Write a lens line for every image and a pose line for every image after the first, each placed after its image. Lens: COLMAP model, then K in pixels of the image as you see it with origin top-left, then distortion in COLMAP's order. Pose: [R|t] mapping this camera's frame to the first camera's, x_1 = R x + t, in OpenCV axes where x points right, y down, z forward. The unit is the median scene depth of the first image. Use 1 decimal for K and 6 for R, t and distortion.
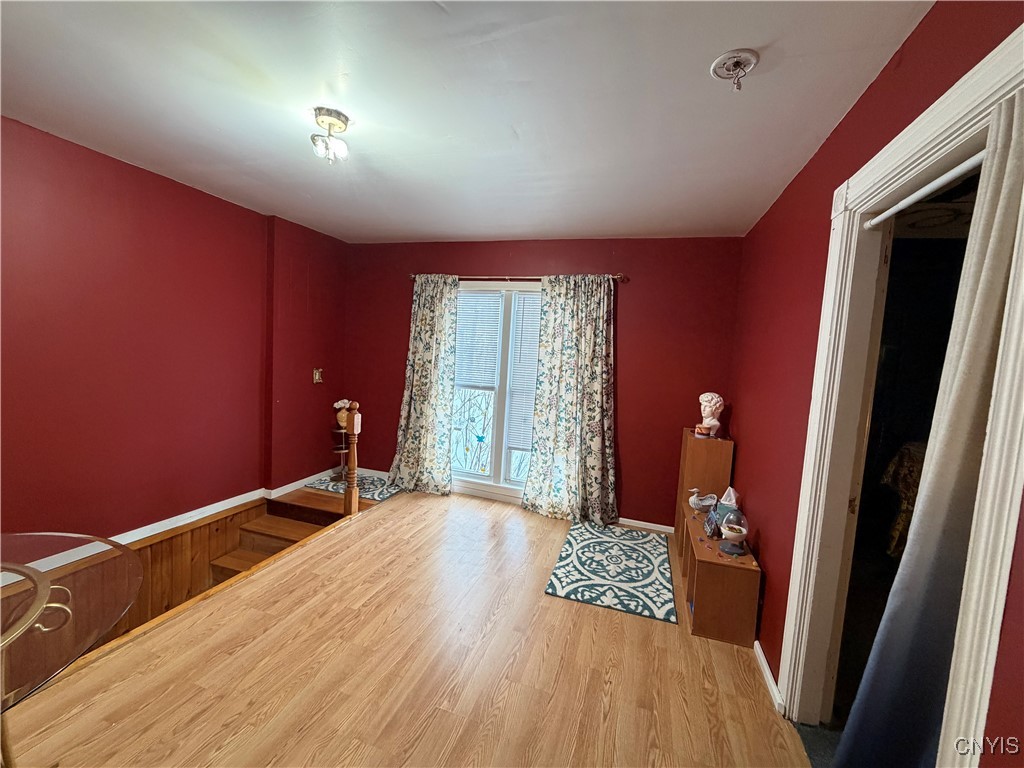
lens RADIAL K [[412.5, 0, 512.4], [0, 412.5, 383.0], [0, 0, 1]] dist [0.000930, 0.000058]
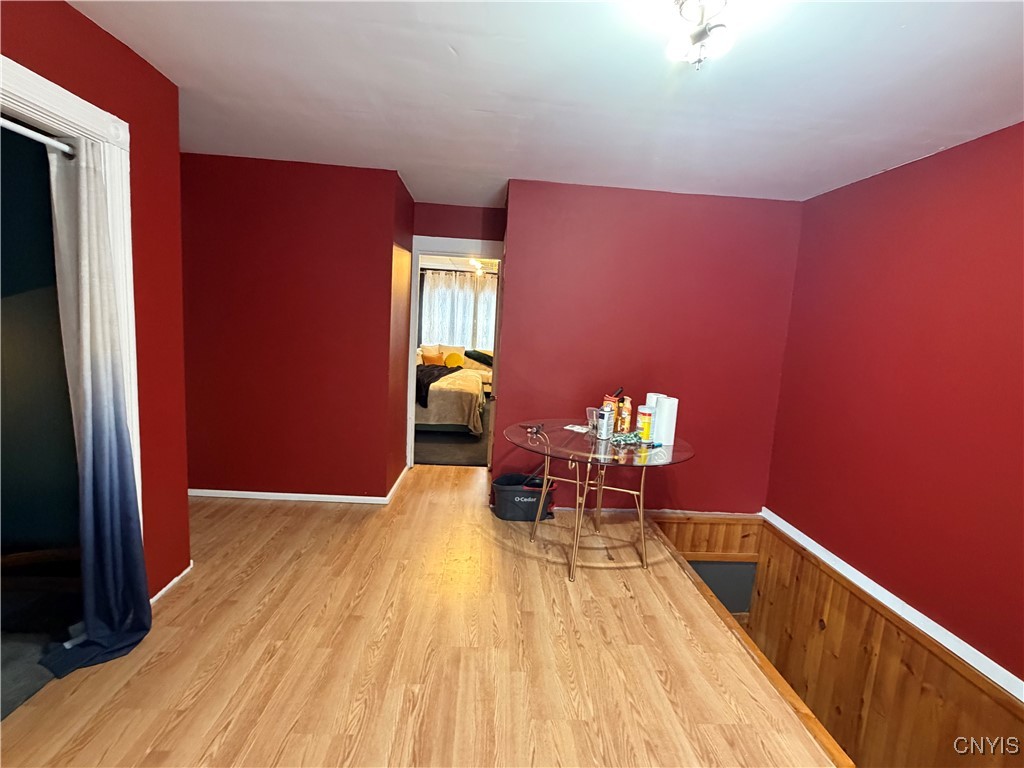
lens RADIAL K [[468.5, 0, 508.4], [0, 468.5, 381.9], [0, 0, 1]] dist [0.004928, 0.000415]
pose [[-0.922846, -0.075715, -0.377654, 0.101315], [-0.150823, 0.973228, 0.173437, -0.133617], [0.354412, 0.217014, -0.909559, 1.828058]]
